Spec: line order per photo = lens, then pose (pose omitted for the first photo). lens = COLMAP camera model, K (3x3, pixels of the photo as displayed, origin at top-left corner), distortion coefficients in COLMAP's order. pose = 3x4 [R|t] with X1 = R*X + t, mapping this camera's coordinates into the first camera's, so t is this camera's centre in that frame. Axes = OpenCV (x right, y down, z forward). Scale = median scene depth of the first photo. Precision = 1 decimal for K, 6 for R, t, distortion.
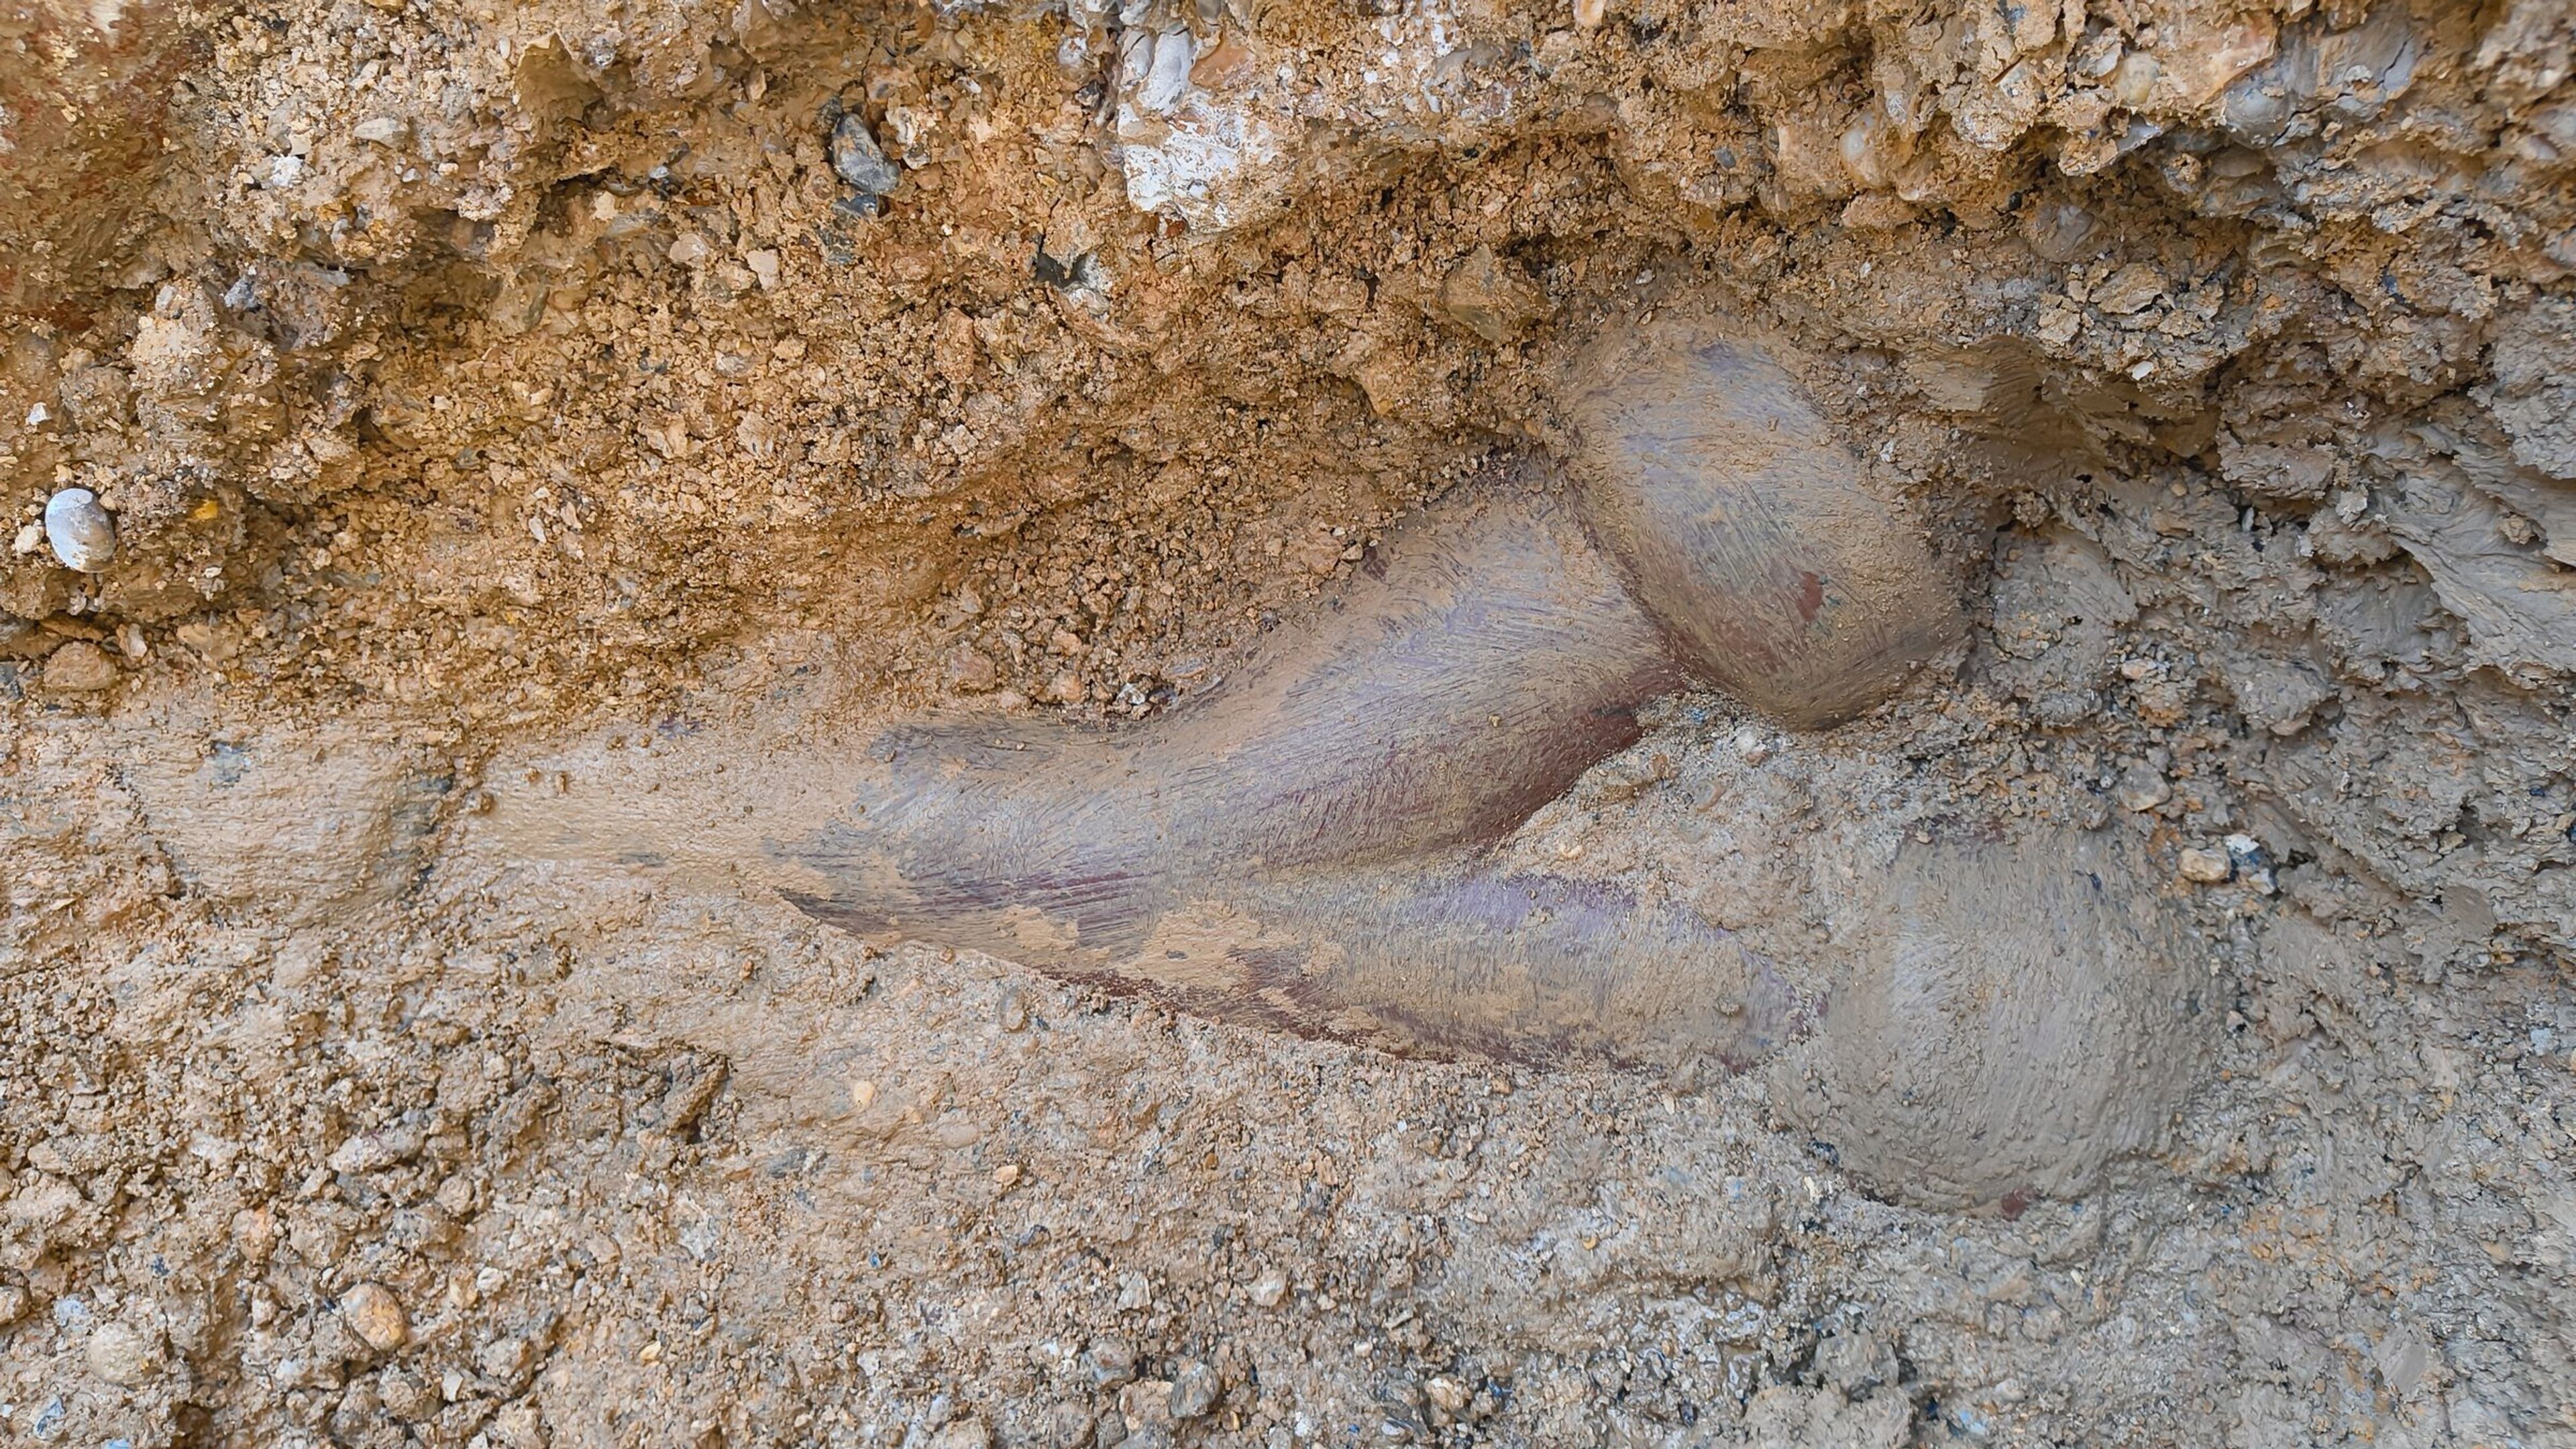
lens RADIAL K [[1785.2, 0, 1288.0], [0, 1785.2, 724.5], [0, 0, 1]] dist [0.047313, -0.072394]
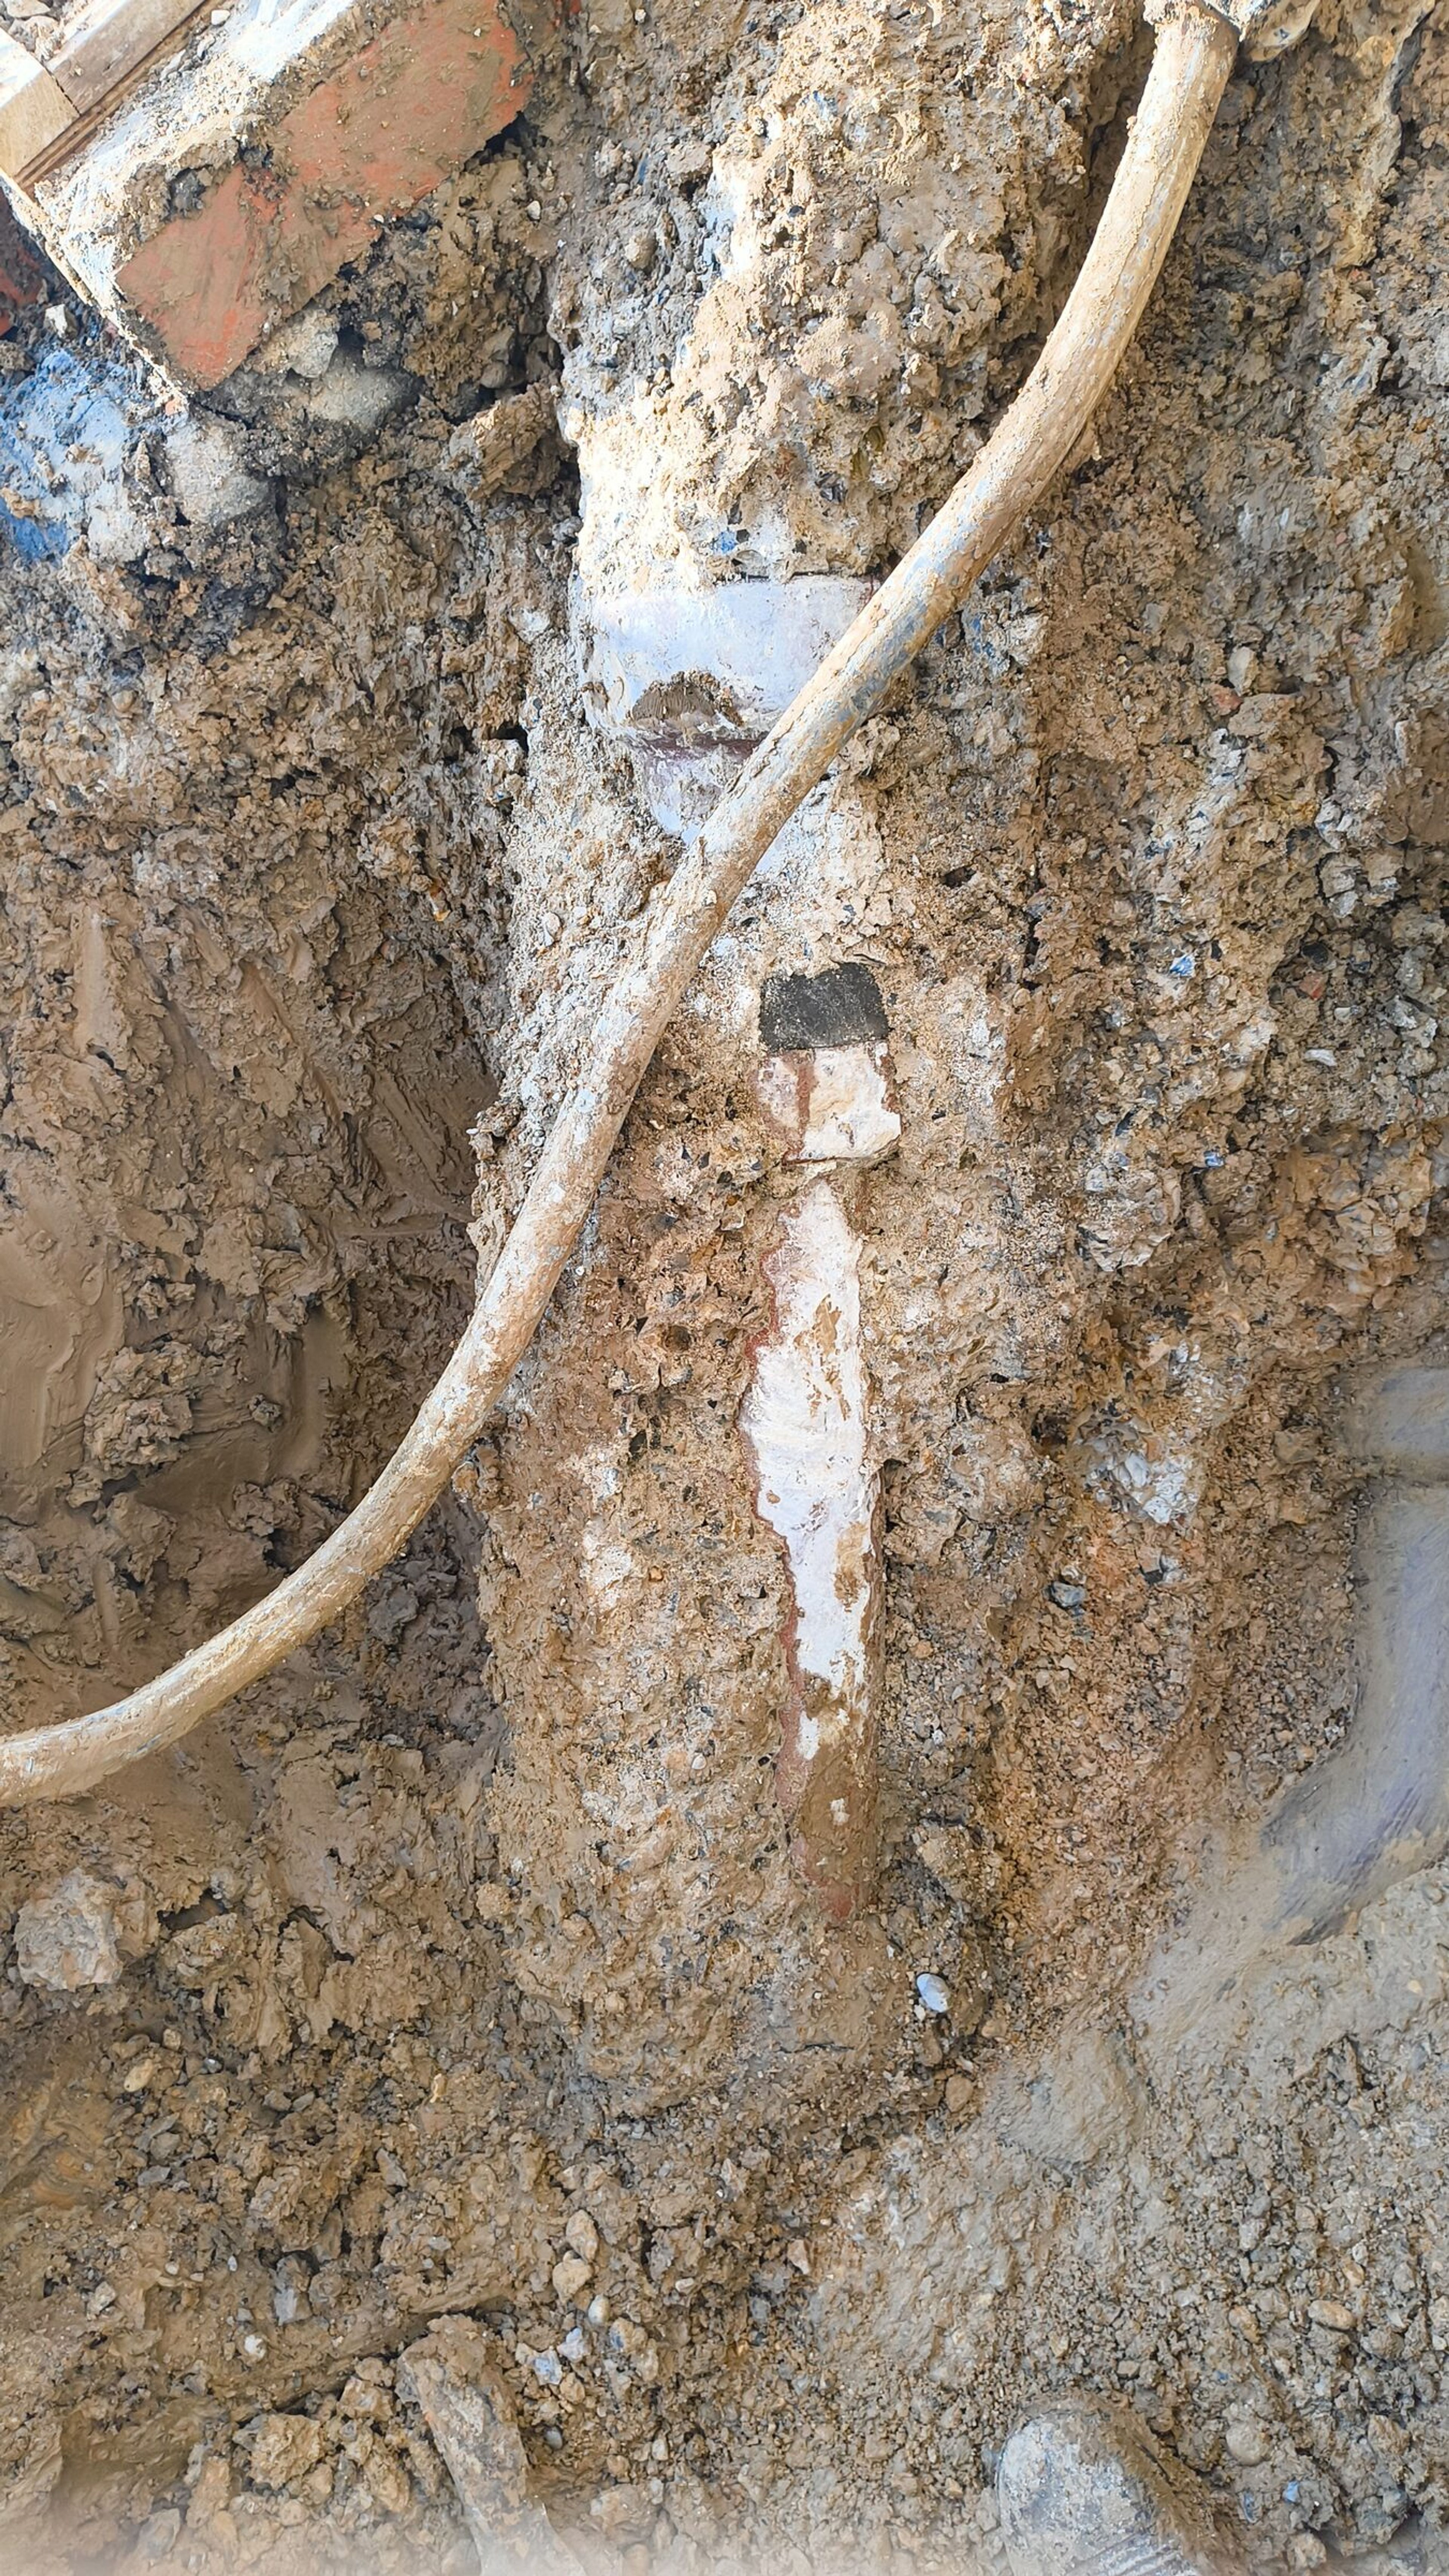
lens RADIAL K [[1889.0, 0, 679.5], [0, 1889.0, 1274.4], [0, 0, 1]] dist [0.065615, -0.097950]
pose [[0.706108, -0.700959, 0.100341, -0.476181], [0.630223, 0.557498, -0.540384, 0.400138], [0.322847, 0.444807, 0.835414, -1.205068]]
